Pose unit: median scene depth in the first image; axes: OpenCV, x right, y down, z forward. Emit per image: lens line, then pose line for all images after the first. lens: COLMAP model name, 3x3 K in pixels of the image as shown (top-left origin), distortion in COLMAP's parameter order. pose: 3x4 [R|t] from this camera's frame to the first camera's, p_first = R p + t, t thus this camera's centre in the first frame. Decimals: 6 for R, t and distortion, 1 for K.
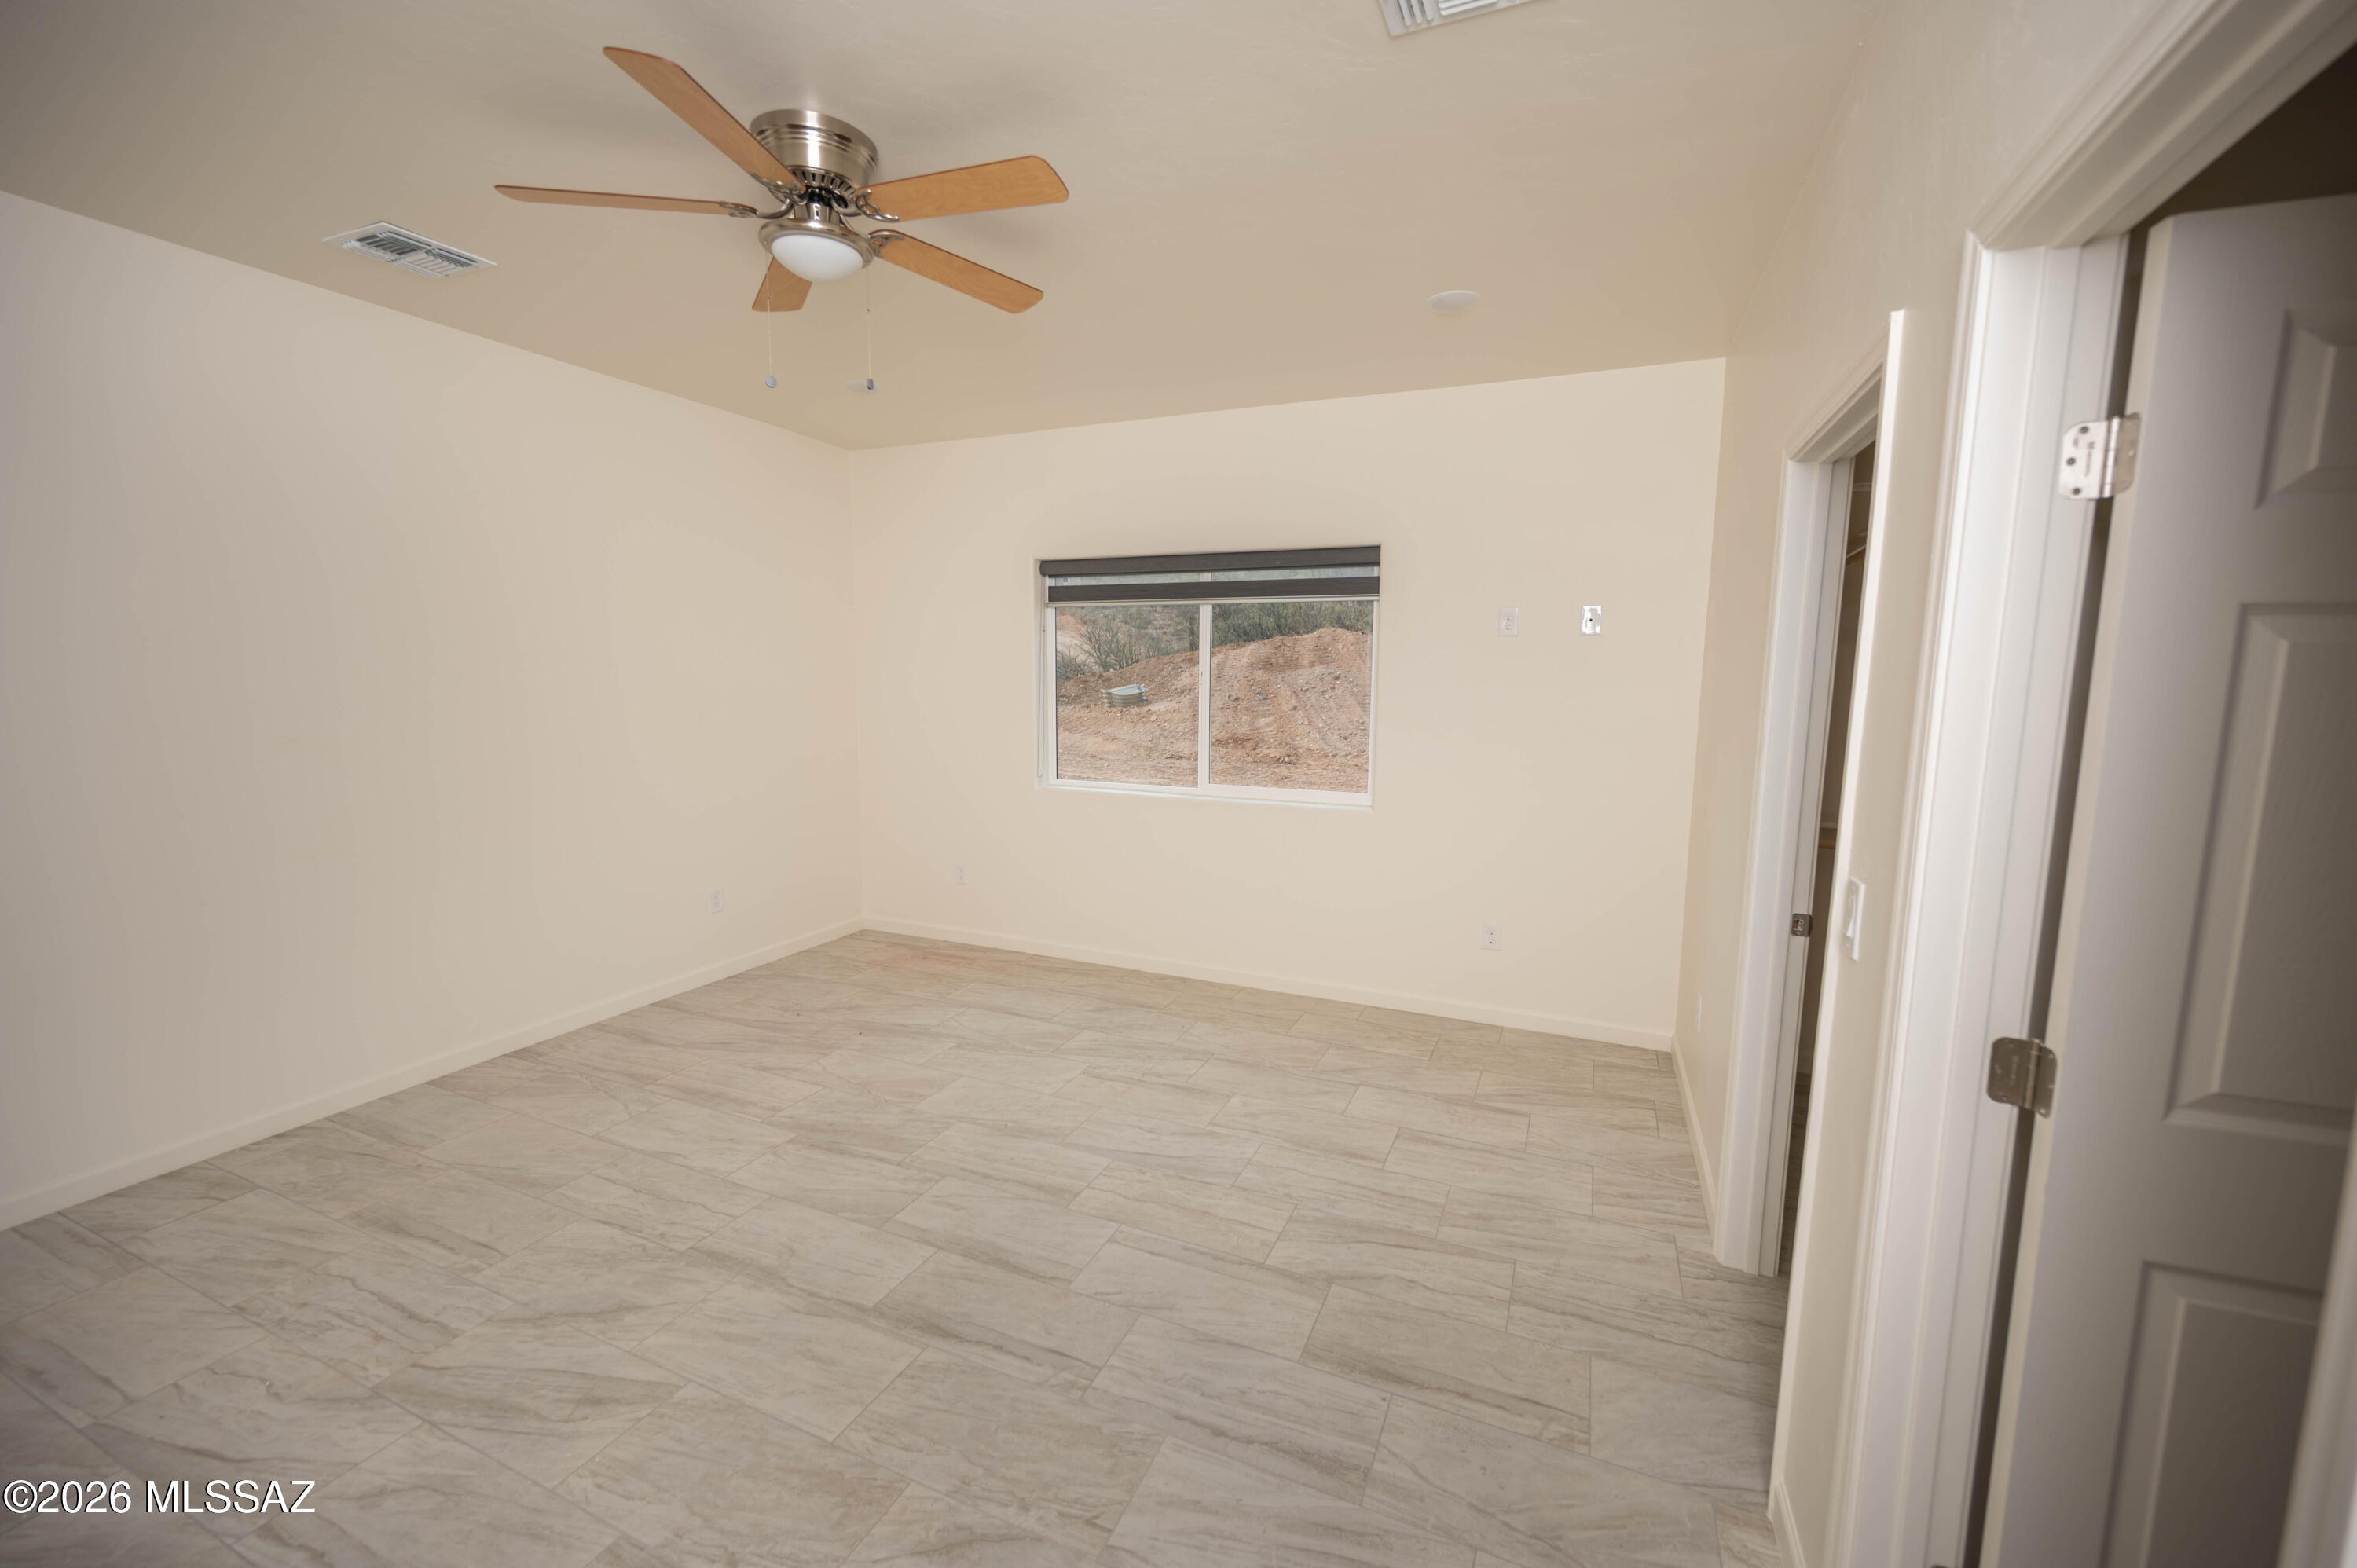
lens RADIAL K [[936.4, 0, 1174.9], [0, 936.4, 782.0], [0, 0, 1]] dist [0.002832, -0.000821]
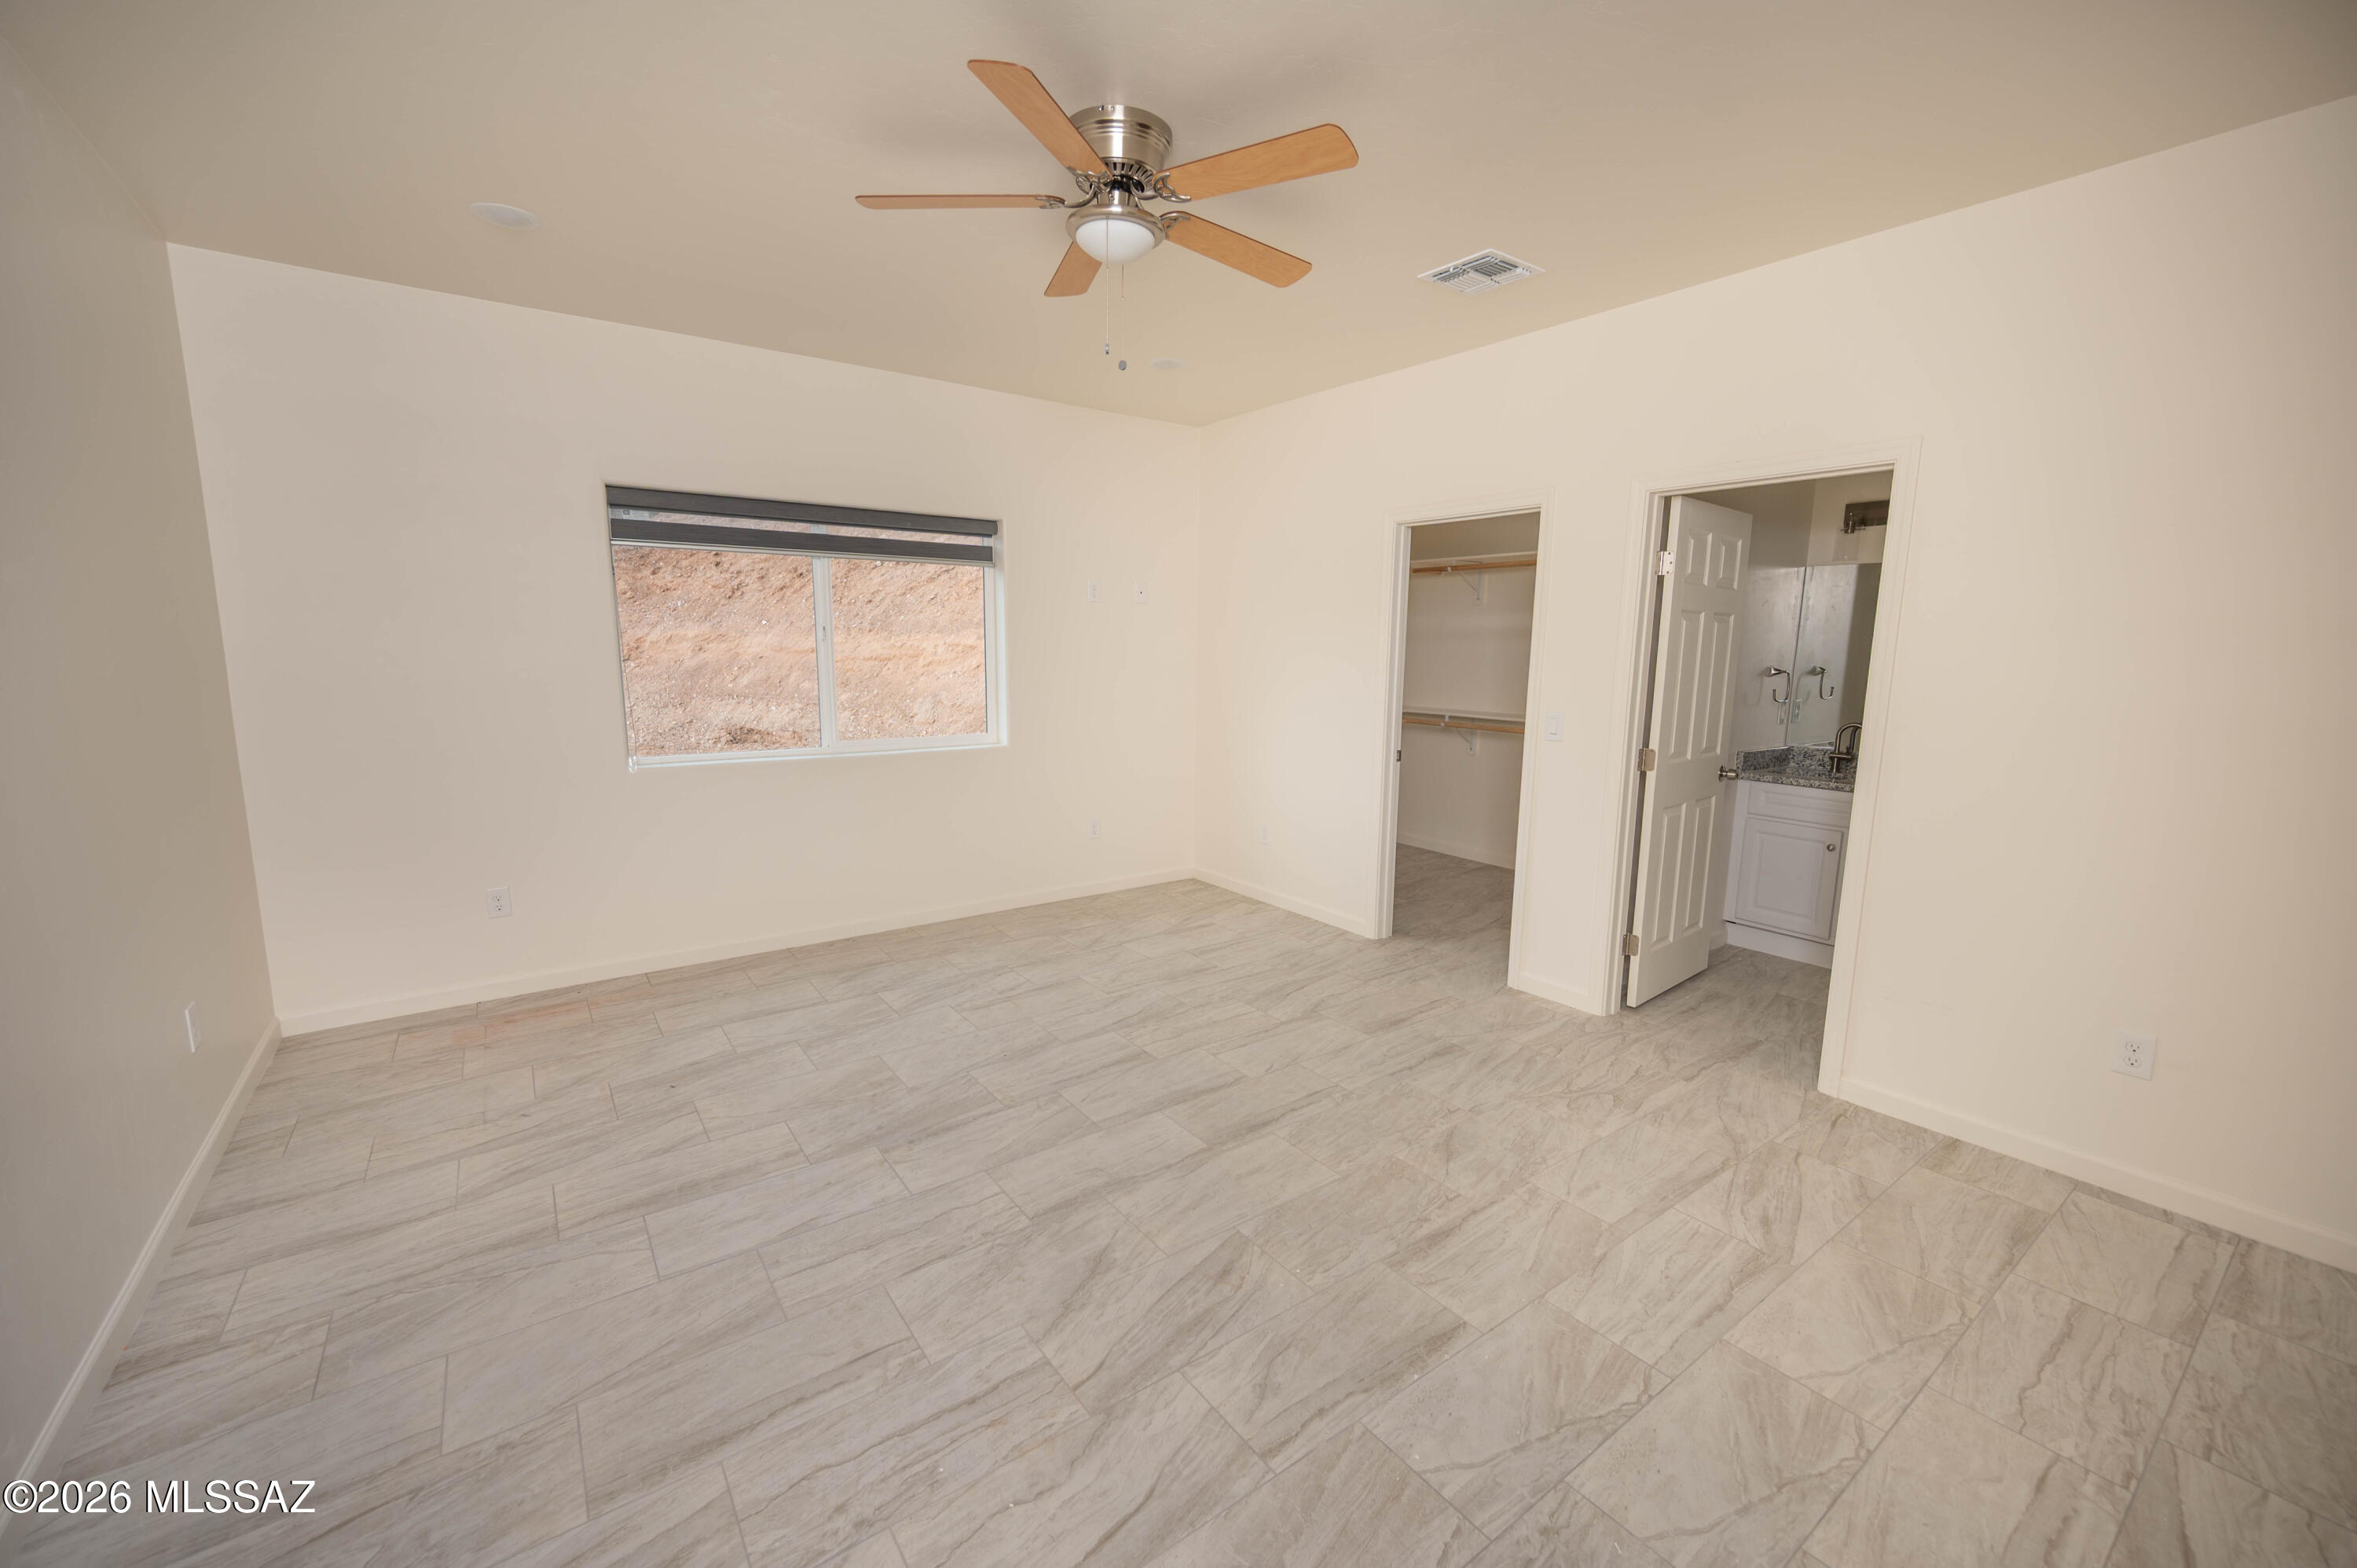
lens RADIAL K [[936.4, 0, 1173.5], [0, 936.4, 788.7], [0, 0, 1]] dist [0.002832, -0.000821]
pose [[0.501482, -0.138961, 0.853935, -1.008508], [0.097922, 0.989791, 0.103563, -0.026217], [-0.859608, 0.031684, 0.509970, 0.302040]]
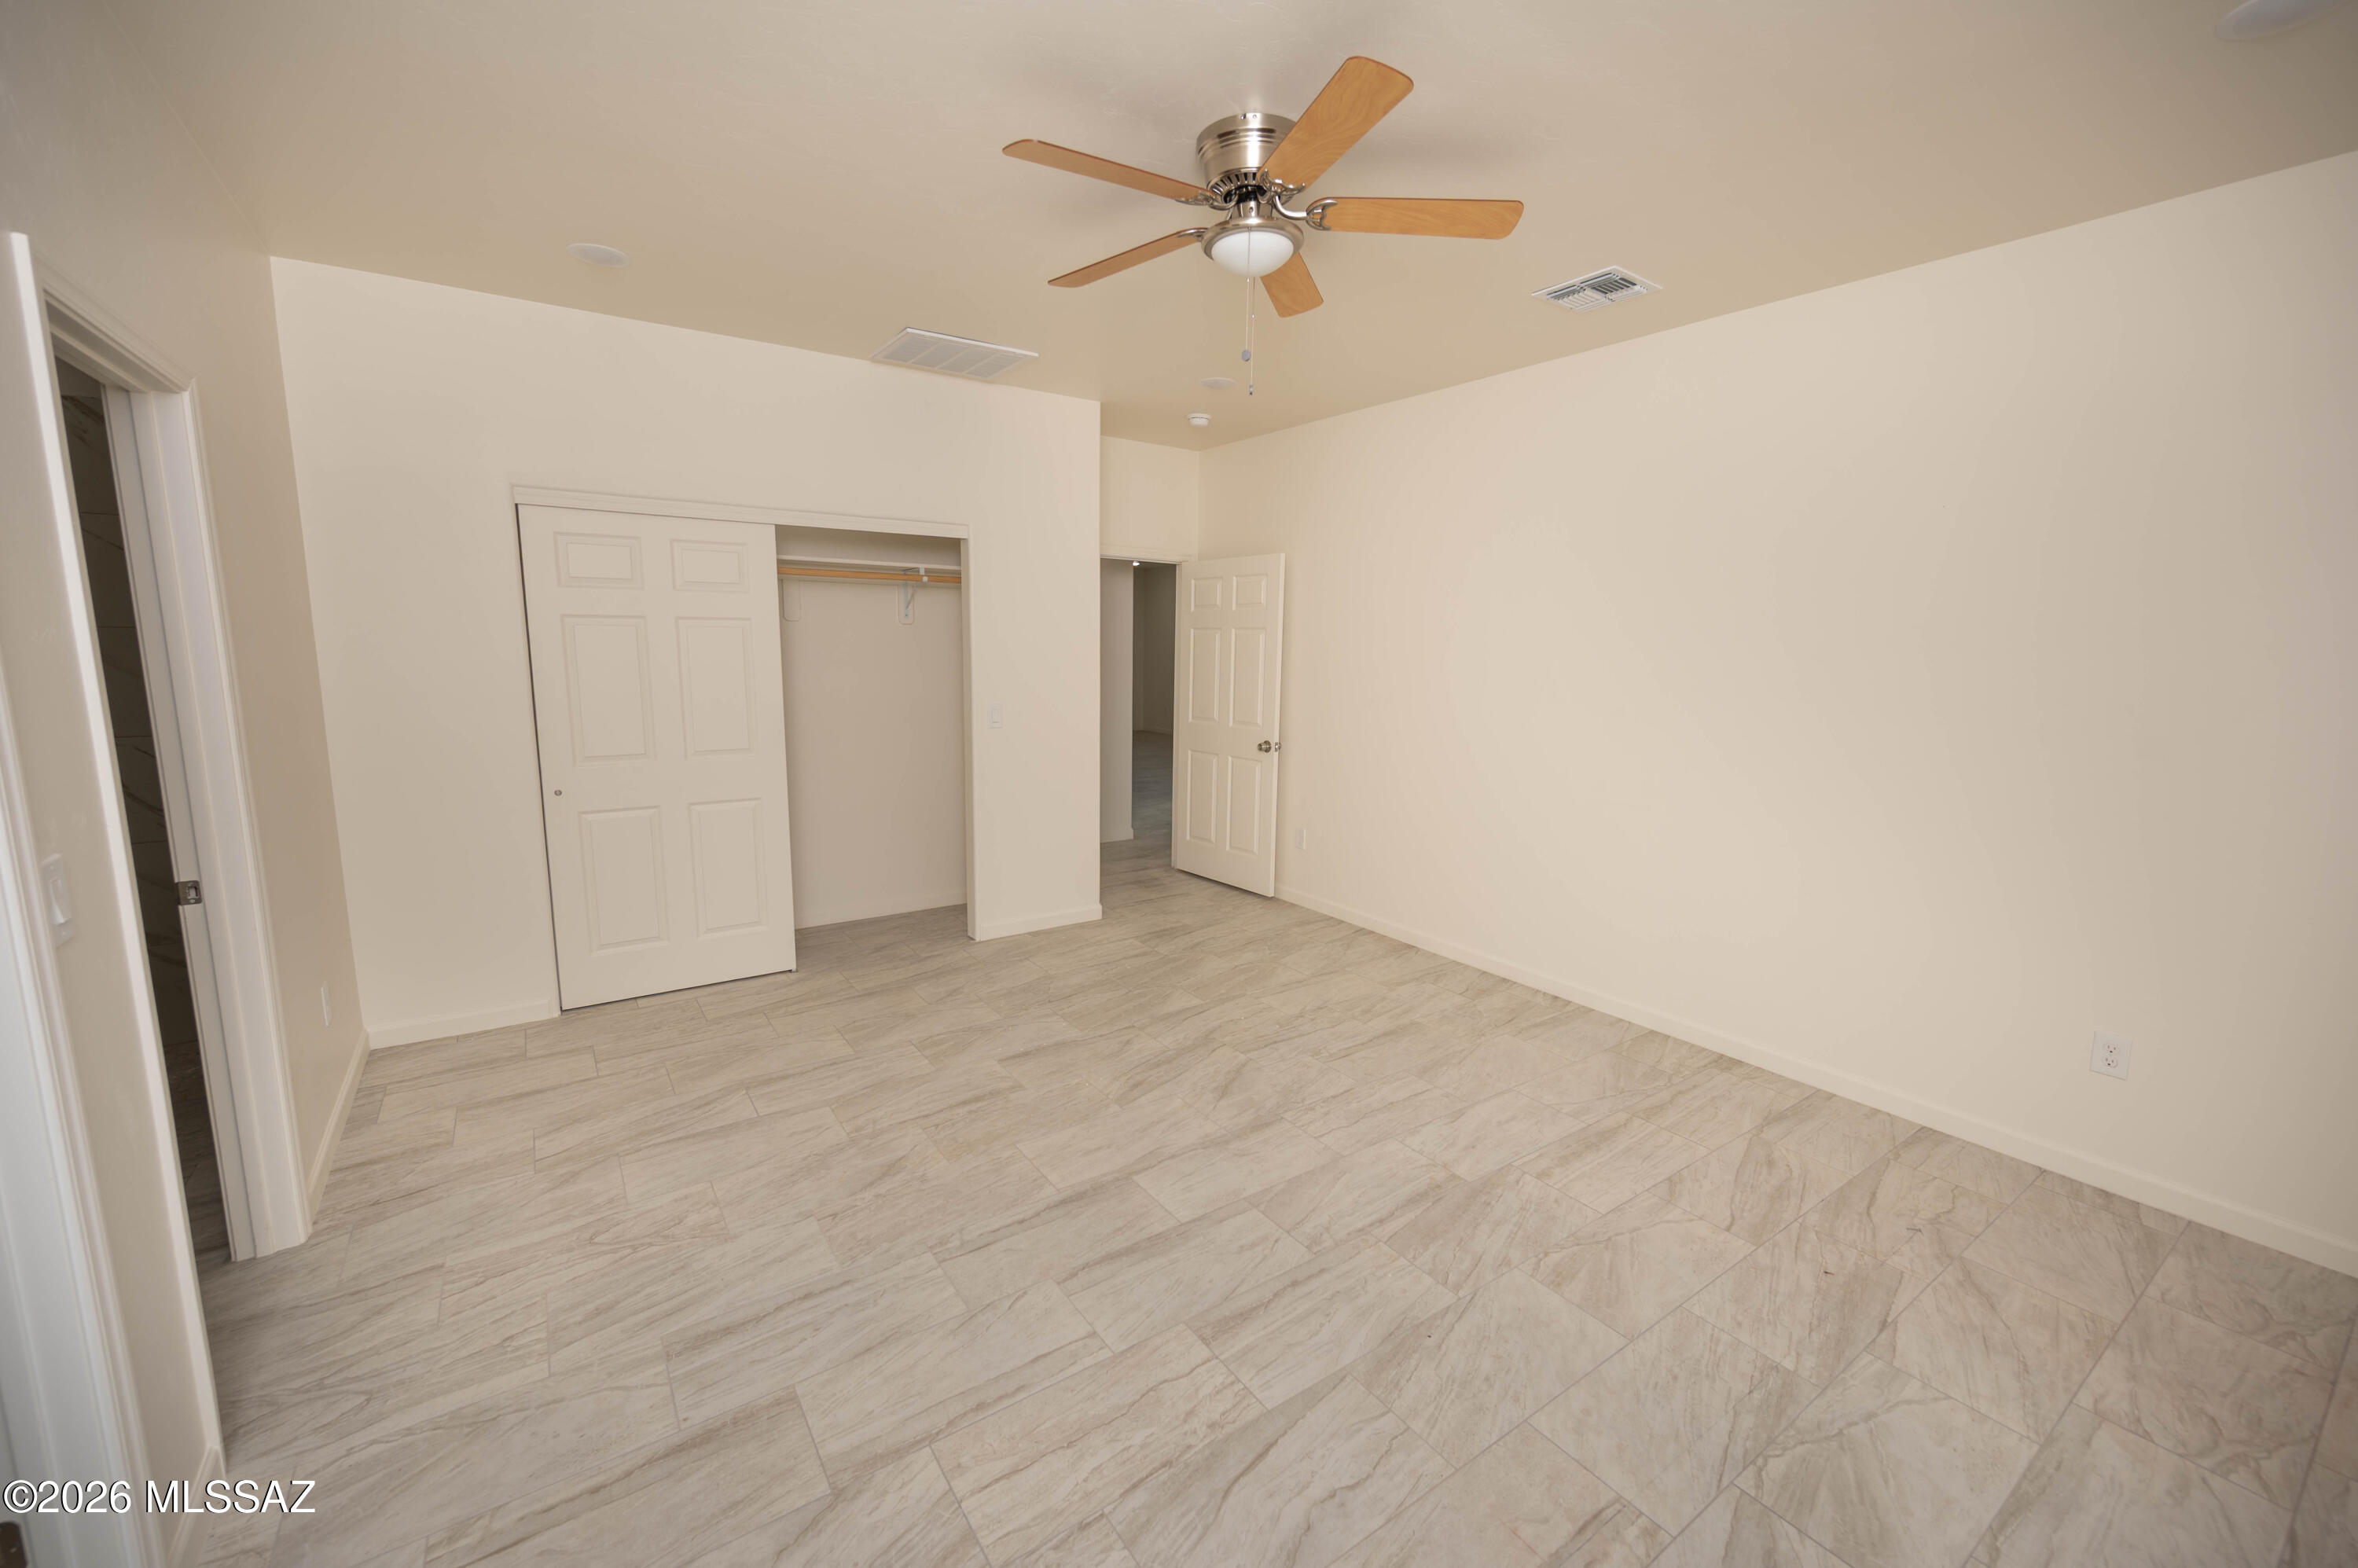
lens RADIAL K [[936.8, 0, 1172.8], [0, 936.8, 779.1], [0, 0, 1]] dist [0.002832, -0.000821]
pose [[-0.520115, 0.108015, -0.847239, 0.462535], [-0.121465, 0.972534, 0.198556, -0.136720], [0.845415, 0.206182, -0.492709, 1.160652]]
